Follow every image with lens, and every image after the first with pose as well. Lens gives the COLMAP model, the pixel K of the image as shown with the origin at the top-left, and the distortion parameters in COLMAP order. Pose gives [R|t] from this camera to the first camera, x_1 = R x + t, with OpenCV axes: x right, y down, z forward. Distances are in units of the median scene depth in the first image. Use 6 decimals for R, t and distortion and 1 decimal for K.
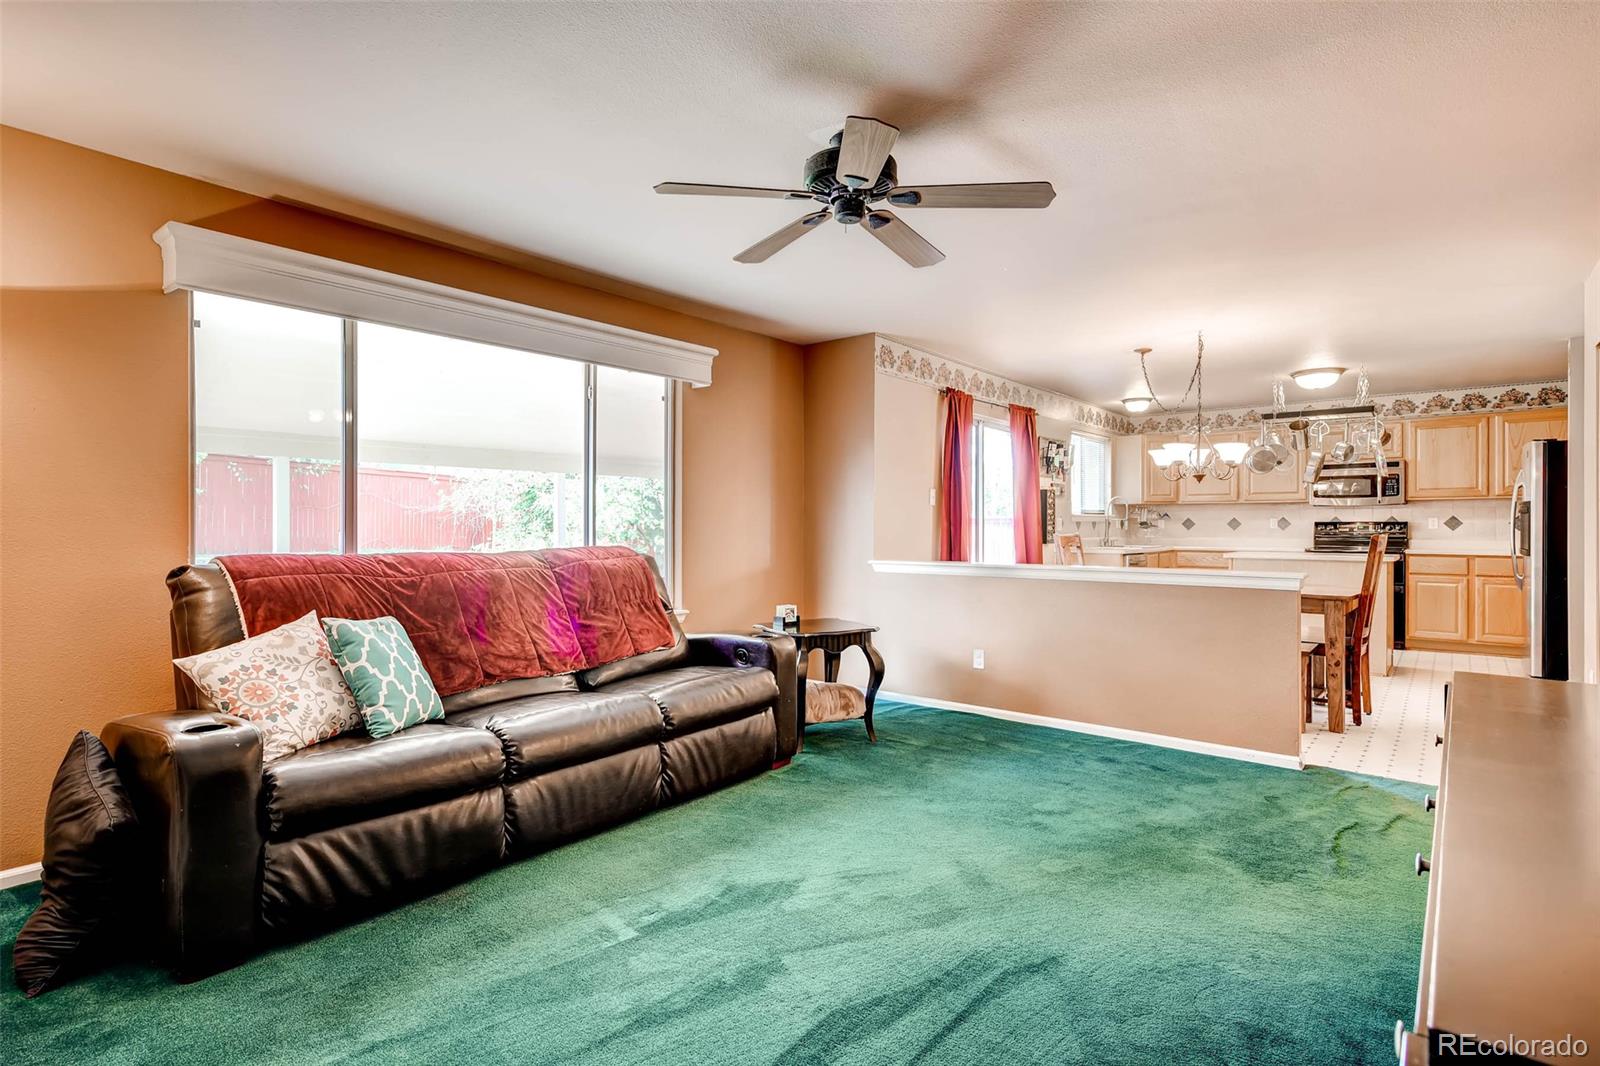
lens RADIAL K [[769.5, 0, 798.3], [0, 769.5, 534.1], [0, 0, 1]] dist [-0.005515, -0.000488]
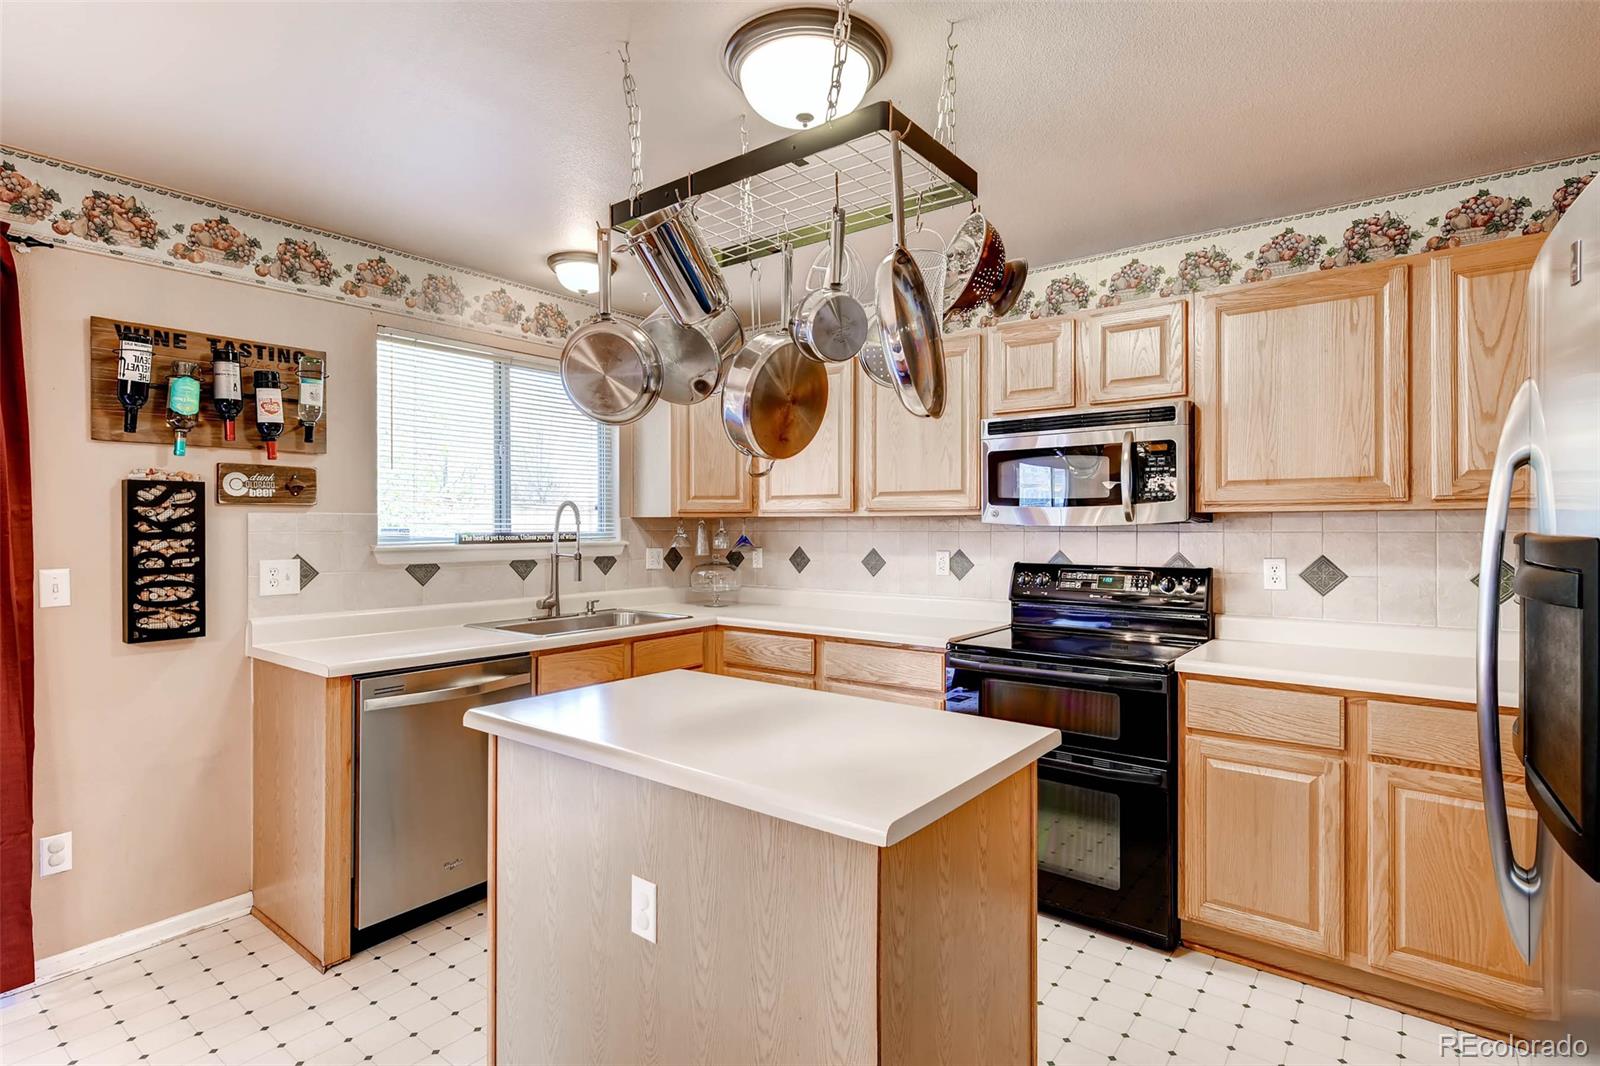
lens RADIAL K [[769.5, 0, 800.6], [0, 769.5, 531.6], [0, 0, 1]] dist [-0.005515, -0.000488]
pose [[0.999570, 0.003627, 0.029083, 0.598146], [-0.003347, 0.999948, -0.009653, -0.031186], [-0.029116, 0.009552, 0.999530, 0.644798]]
